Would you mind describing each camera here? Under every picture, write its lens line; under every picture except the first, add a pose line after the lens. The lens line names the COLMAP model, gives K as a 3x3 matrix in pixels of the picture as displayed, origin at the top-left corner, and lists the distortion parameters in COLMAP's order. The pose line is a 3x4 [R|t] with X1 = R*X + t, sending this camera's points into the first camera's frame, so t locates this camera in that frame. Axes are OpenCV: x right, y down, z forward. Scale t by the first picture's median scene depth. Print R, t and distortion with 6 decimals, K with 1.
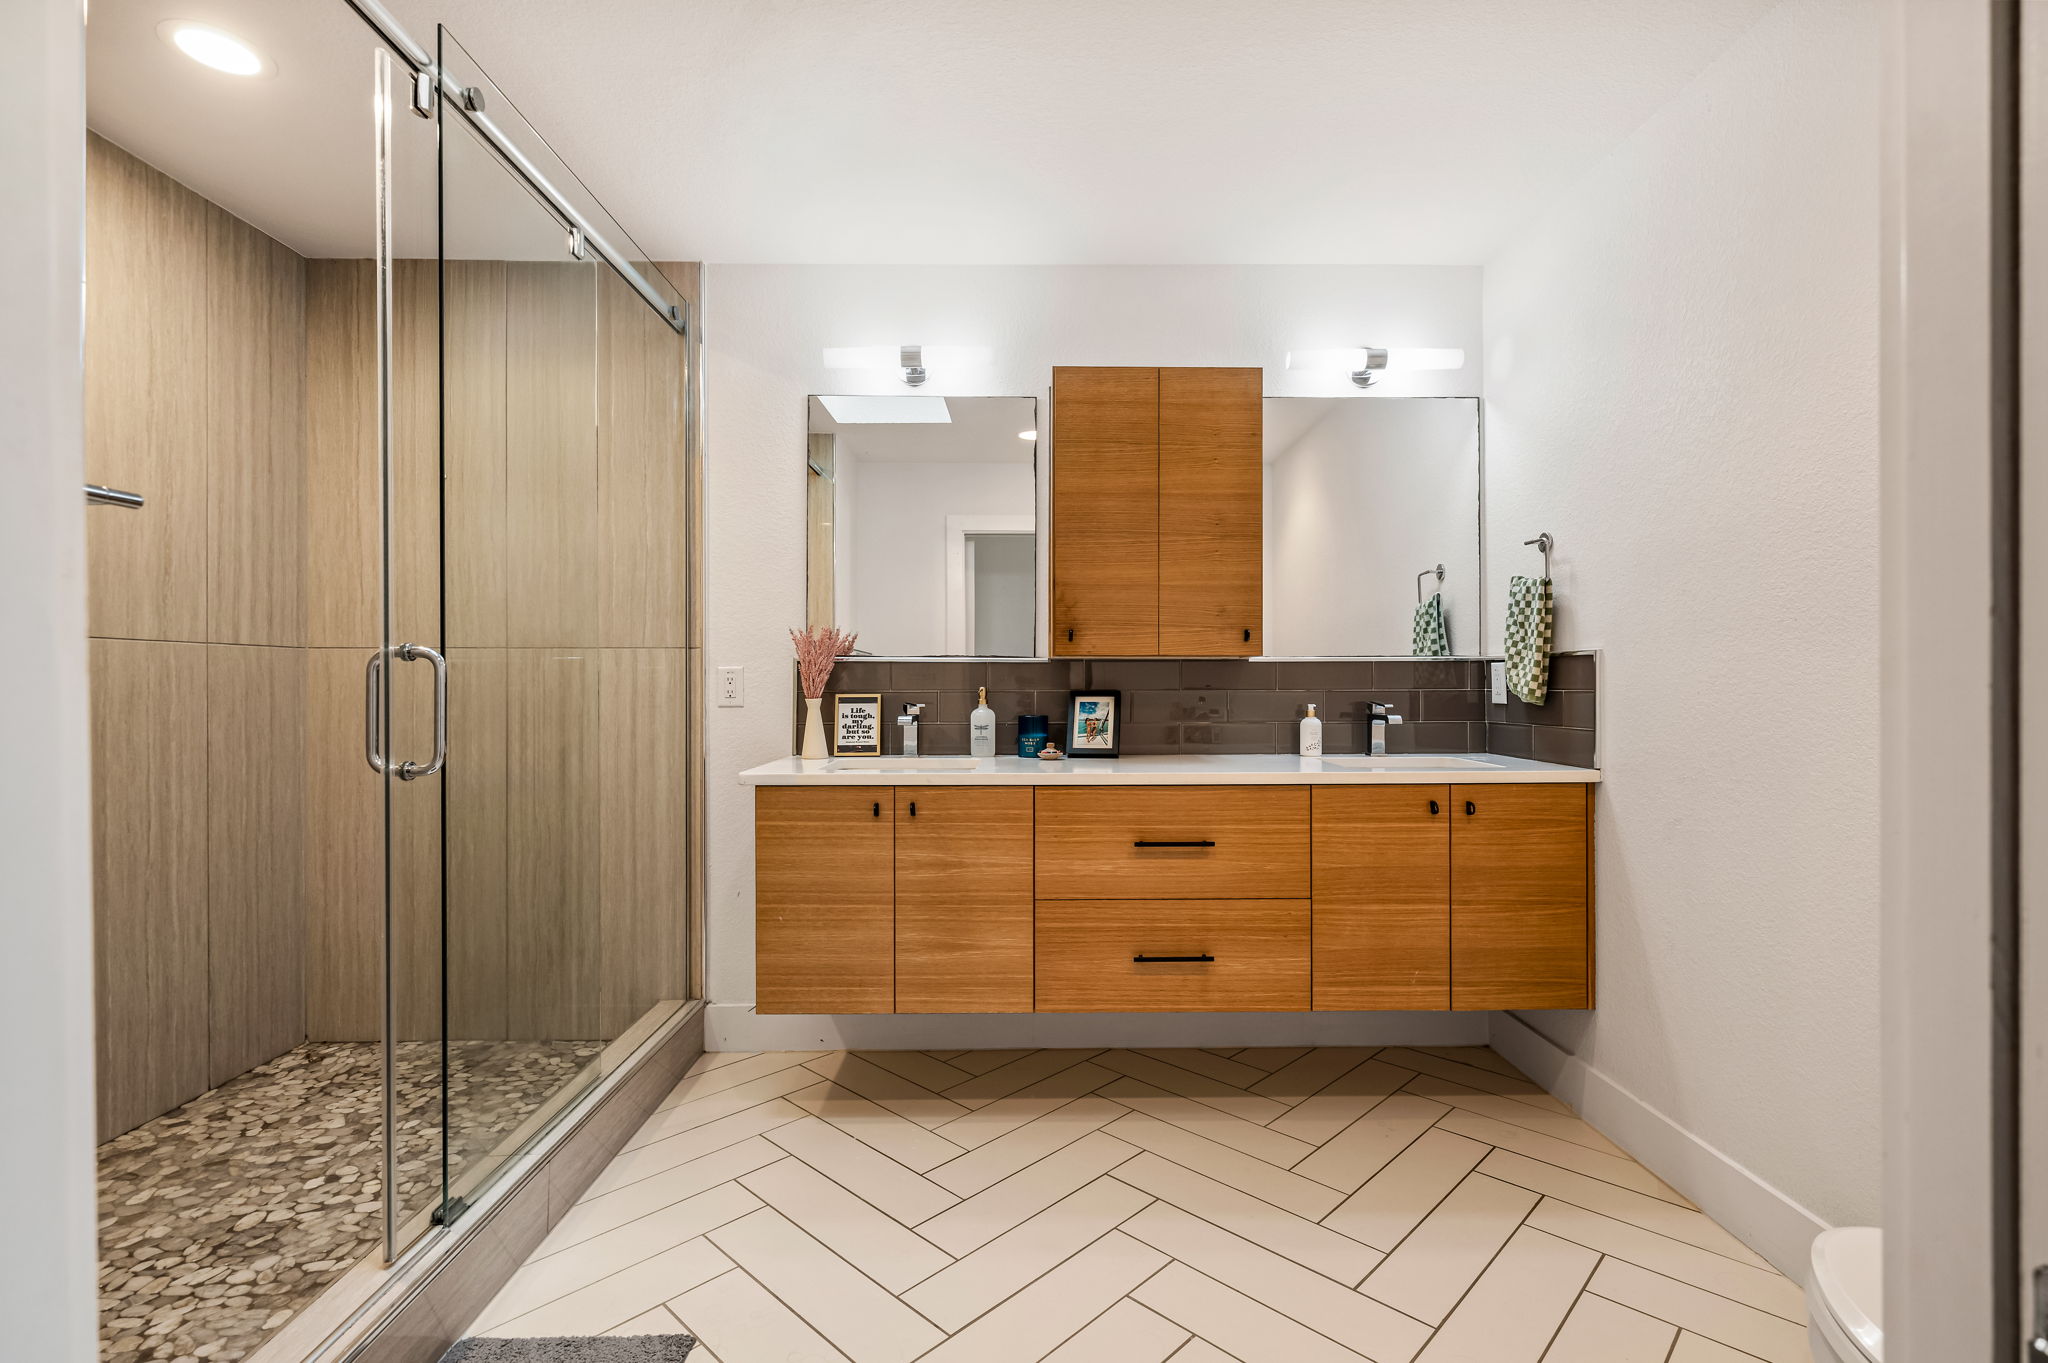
lens RADIAL K [[963.1, 0, 1035.5], [0, 963.1, 685.6], [0, 0, 1]] dist [0.005441, 0.001004]
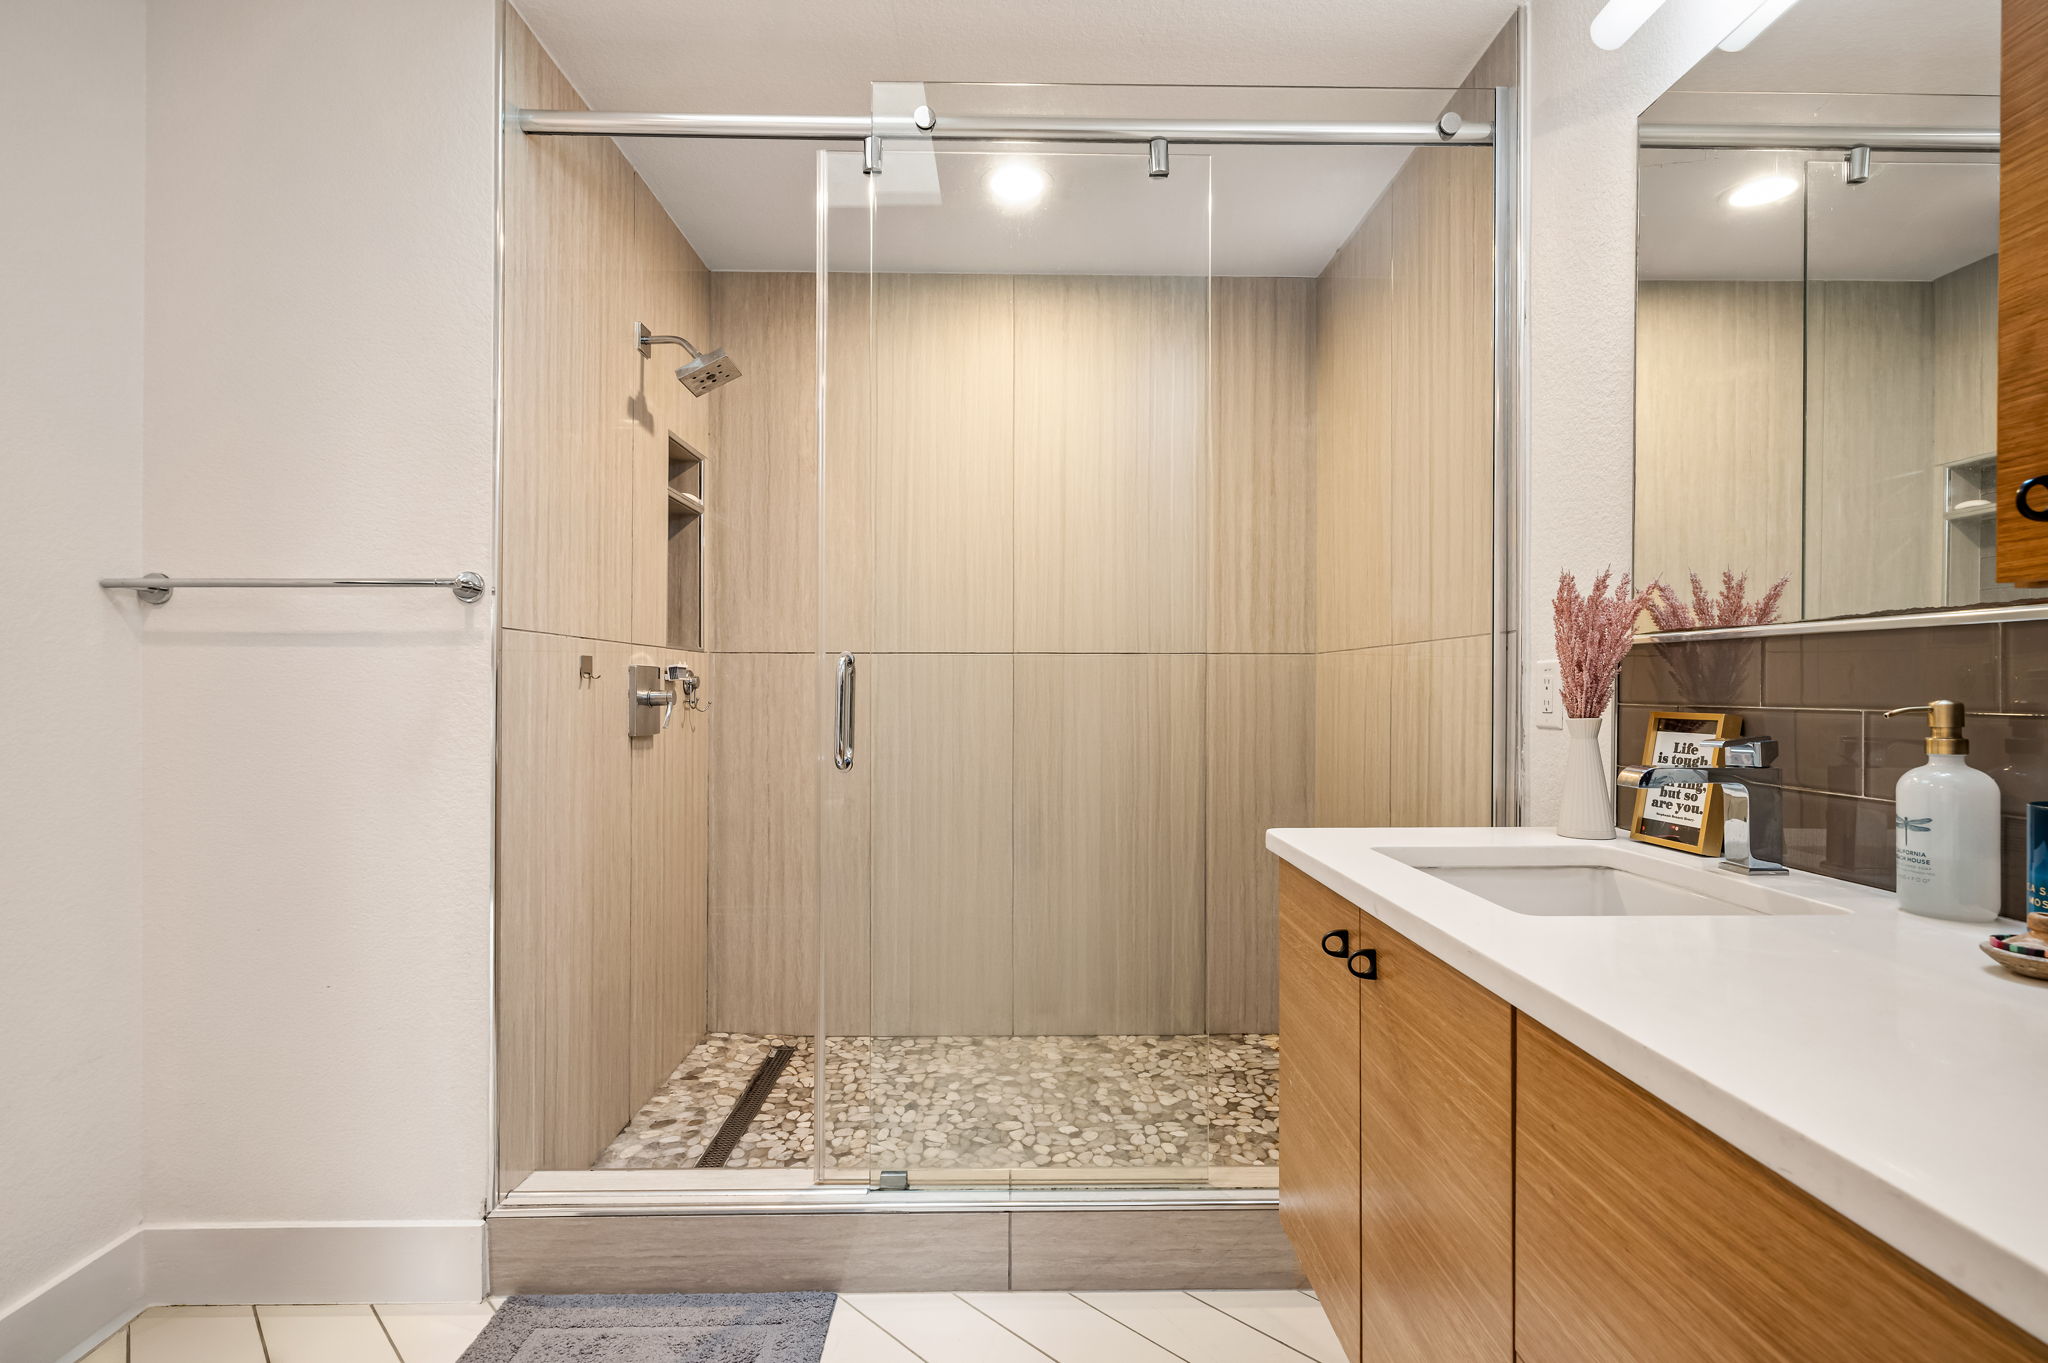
lens RADIAL K [[963.1, 0, 1033.7], [0, 963.1, 684.9], [0, 0, 1]] dist [0.005441, 0.001004]
pose [[-0.005029, -0.001447, -0.999986, 0.329028], [0.001343, 0.999998, -0.001454, -0.005054], [0.999986, -0.001351, -0.005027, 0.820907]]
